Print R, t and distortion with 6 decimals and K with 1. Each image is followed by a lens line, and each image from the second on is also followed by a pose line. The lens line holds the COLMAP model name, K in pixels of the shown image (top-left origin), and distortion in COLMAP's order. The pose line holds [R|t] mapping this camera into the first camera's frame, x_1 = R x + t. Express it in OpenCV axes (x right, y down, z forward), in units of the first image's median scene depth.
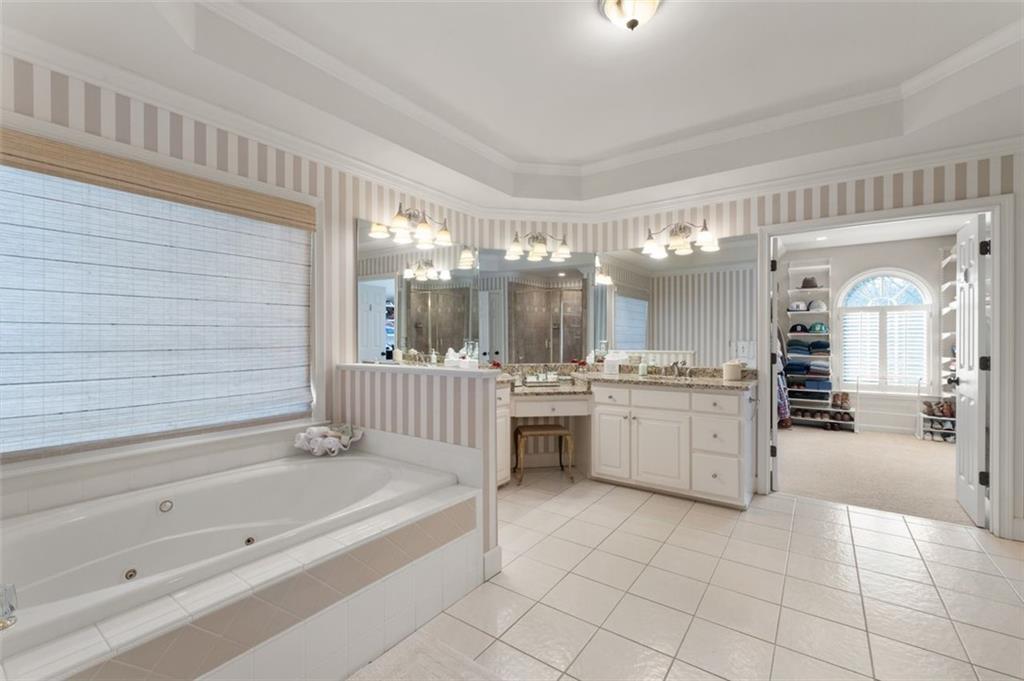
lens RADIAL K [[436.3, 0, 509.1], [0, 436.3, 342.7], [0, 0, 1]] dist [0.004003, 0.000631]
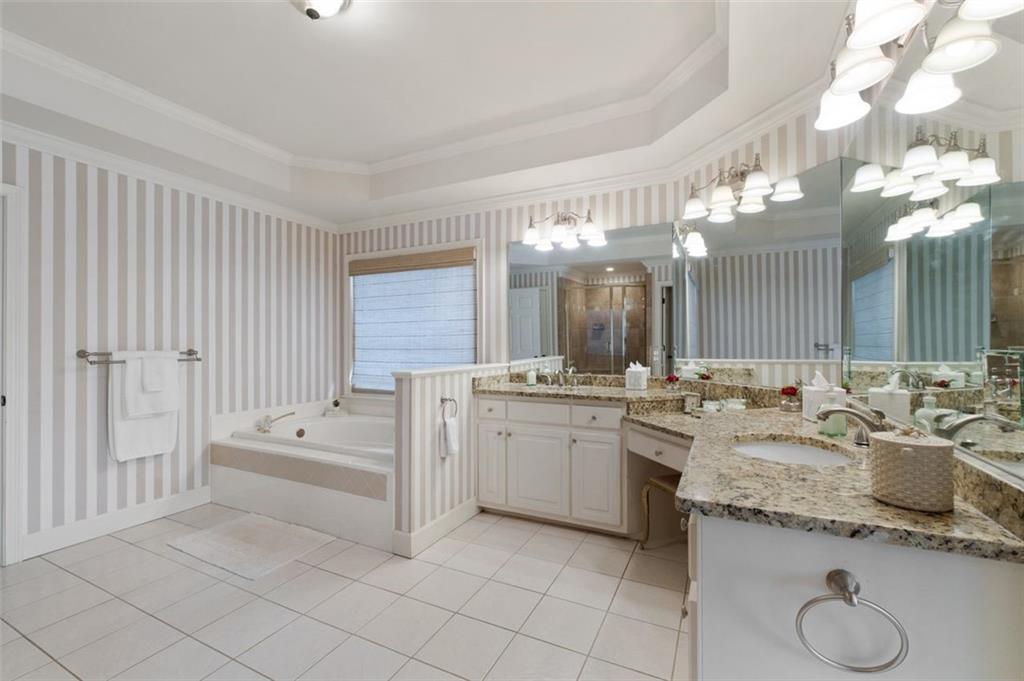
lens RADIAL K [[436.3, 0, 509.3], [0, 436.3, 336.5], [0, 0, 1]] dist [0.004003, 0.000631]
pose [[0.162367, -0.003600, -0.986724, 0.933531], [0.002598, 0.999991, -0.003221, -0.025238], [0.986727, -0.002040, 0.162375, 0.900915]]
